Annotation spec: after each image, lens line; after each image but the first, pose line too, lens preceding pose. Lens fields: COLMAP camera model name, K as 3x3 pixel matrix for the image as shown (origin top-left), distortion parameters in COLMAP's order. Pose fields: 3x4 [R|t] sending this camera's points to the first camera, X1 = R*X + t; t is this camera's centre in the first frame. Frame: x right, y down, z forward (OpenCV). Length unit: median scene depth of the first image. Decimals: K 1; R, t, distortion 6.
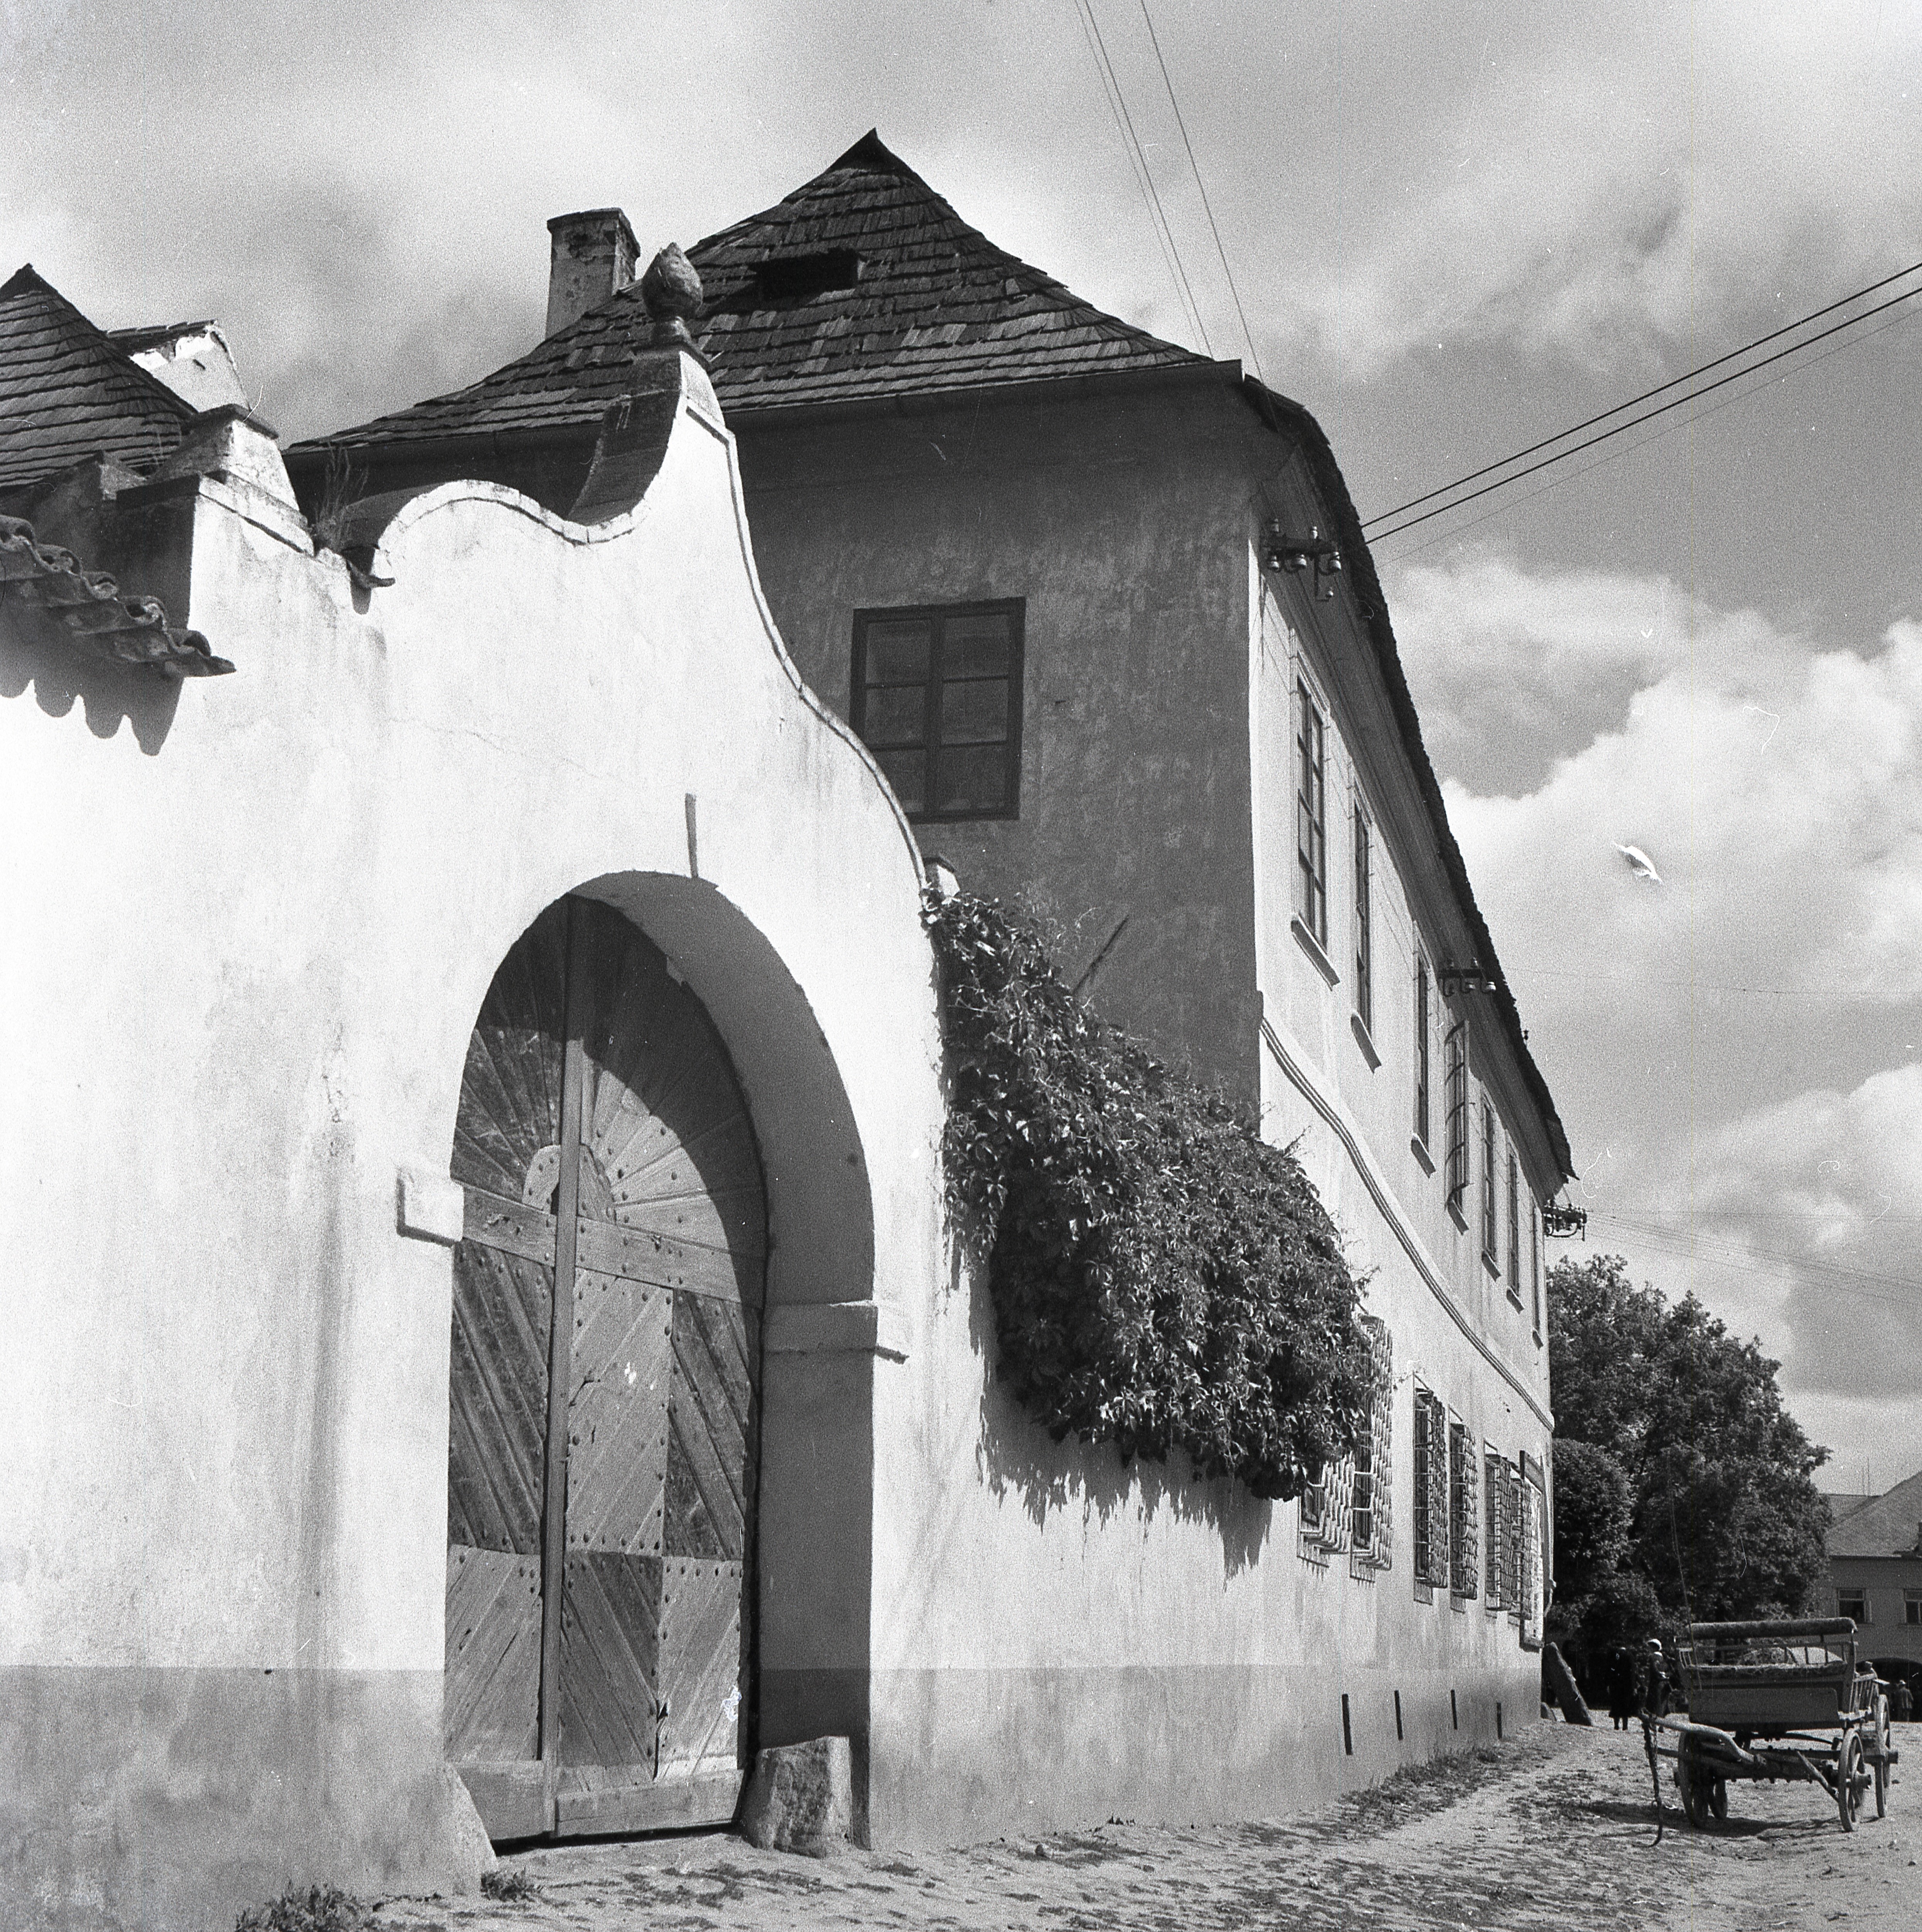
lens RADIAL K [[2776.0, 0, 961.0], [0, 2776.0, 966.0], [0, 0, 1]] dist [0.032717, -0.123004]
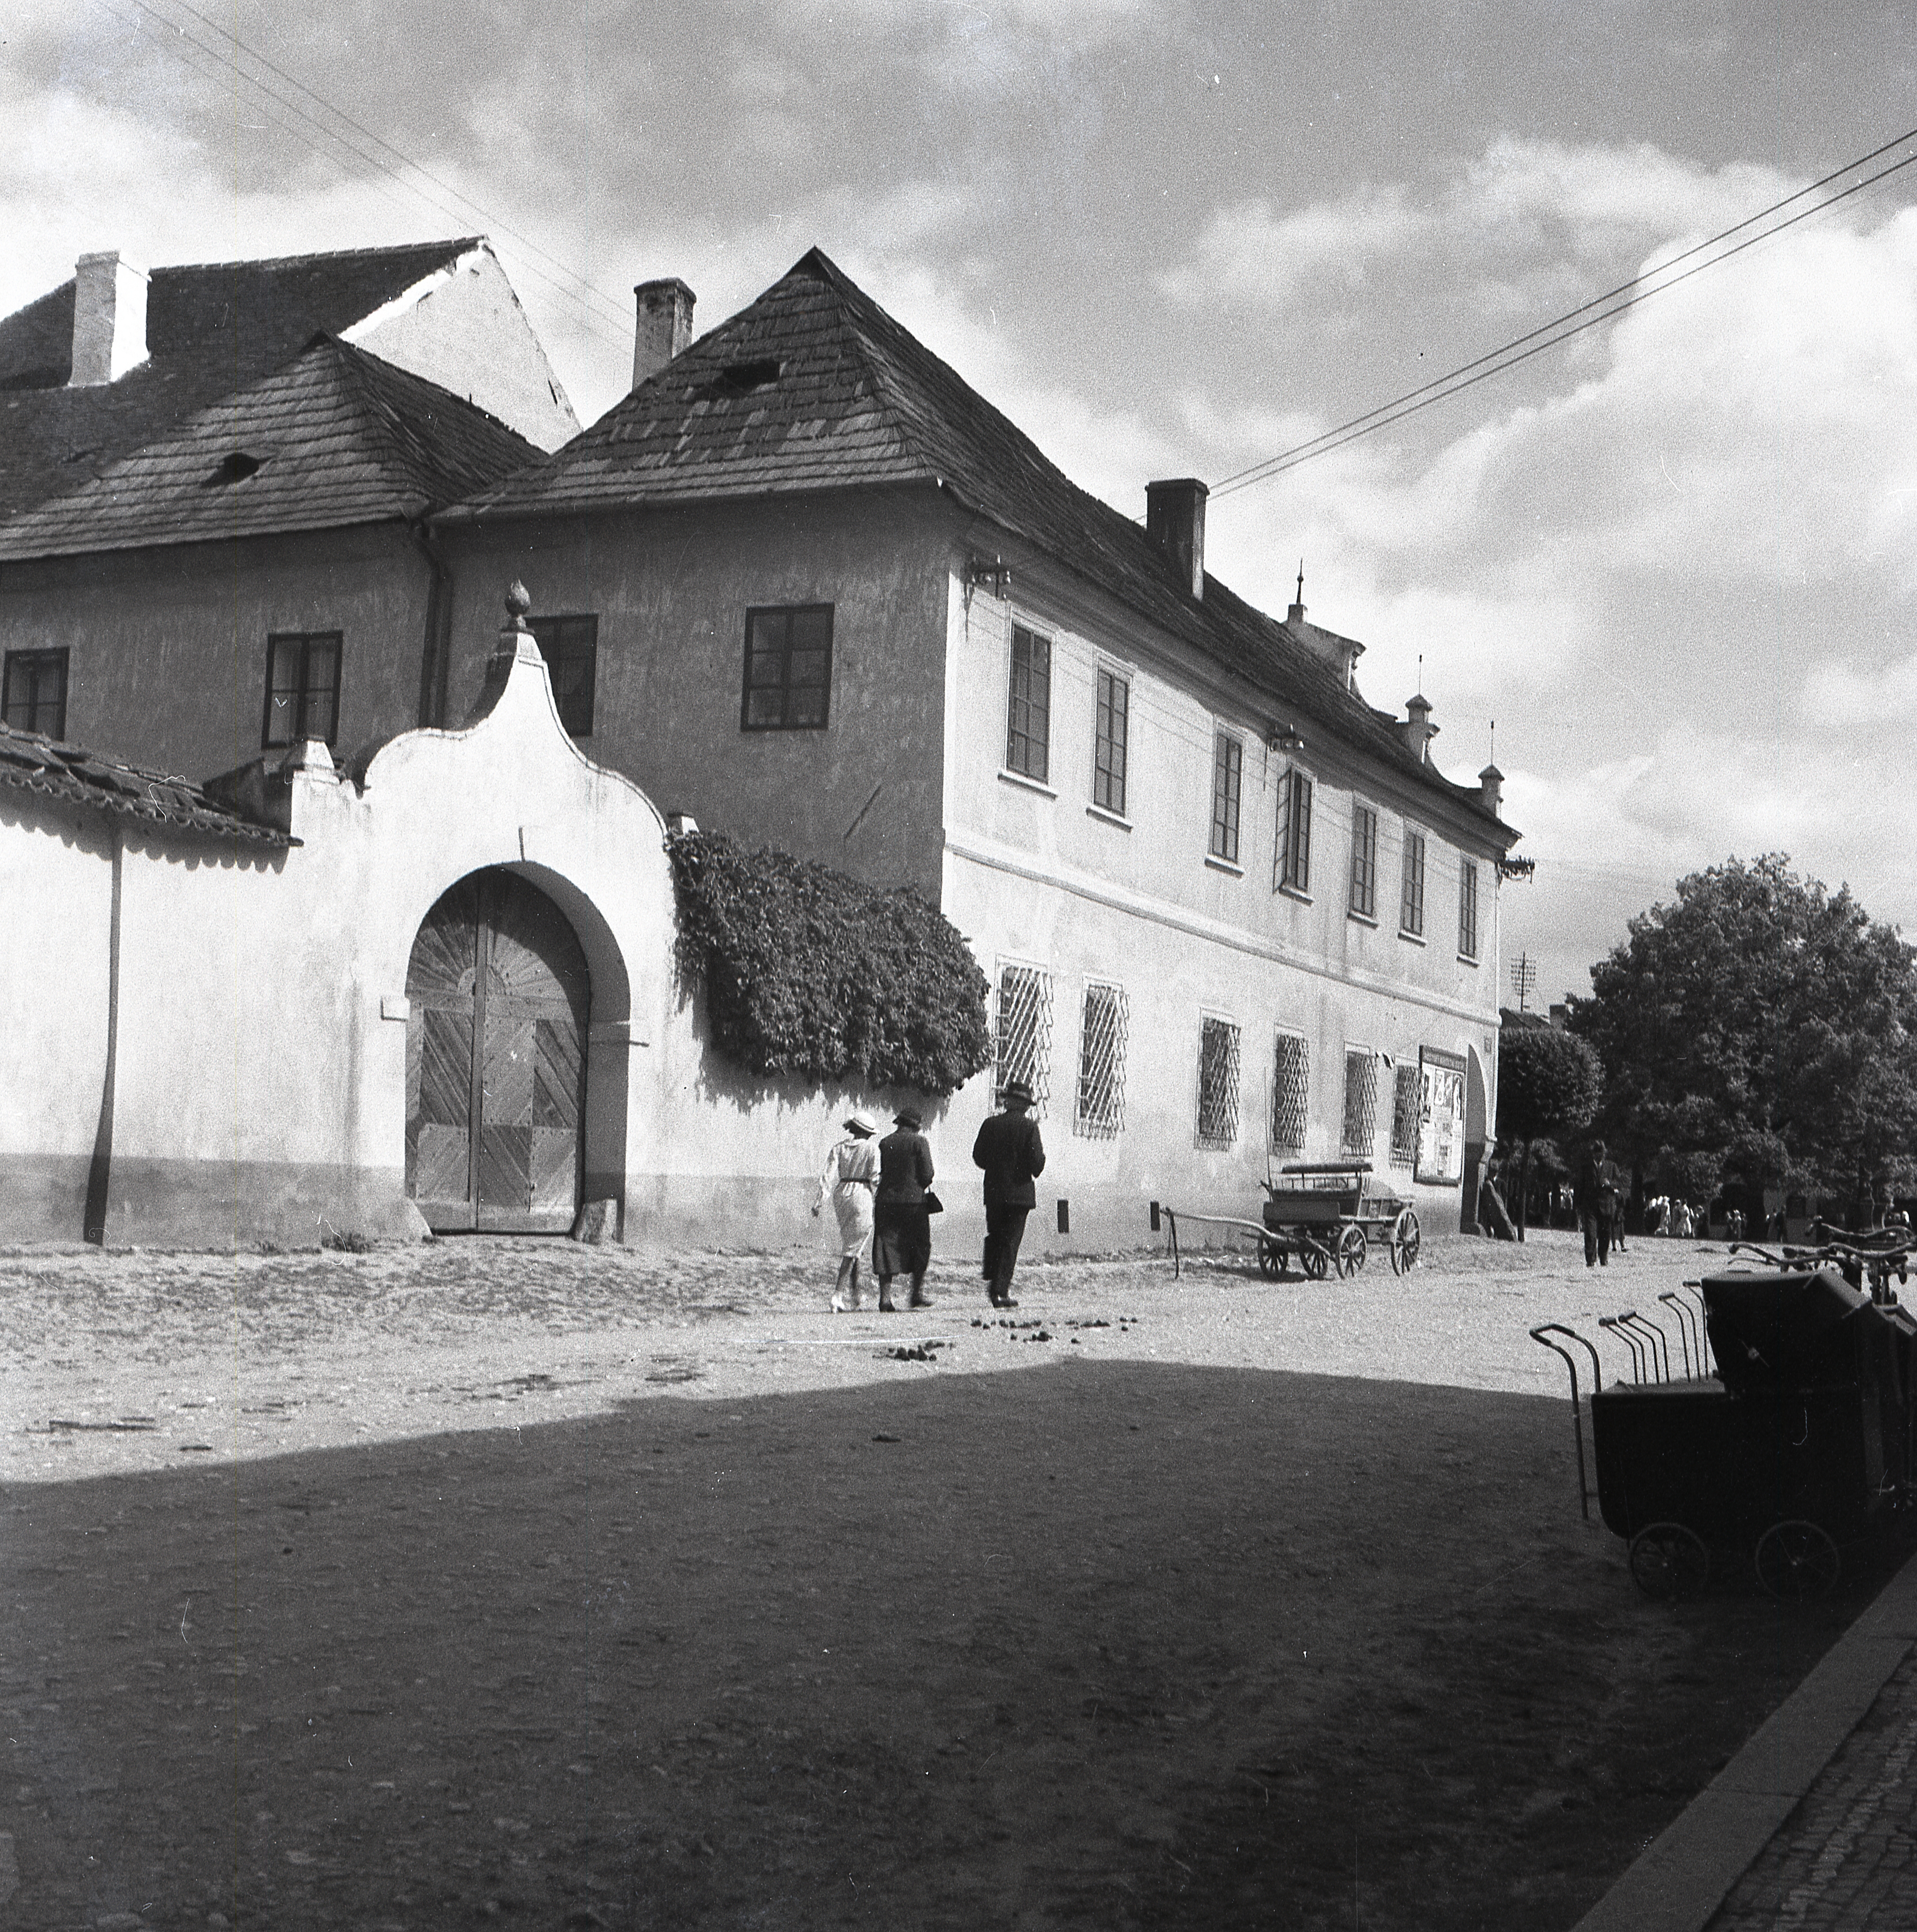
lens RADIAL K [[2872.8, 0, 955.6], [0, 2872.8, 992.1], [0, 0, 1]] dist [0.014965, -0.022599]
pose [[0.985731, 0.005241, -0.168249, 0.669559], [0.023790, 0.985146, 0.170064, -0.320546], [0.166641, -0.171640, 0.970964, -1.353292]]
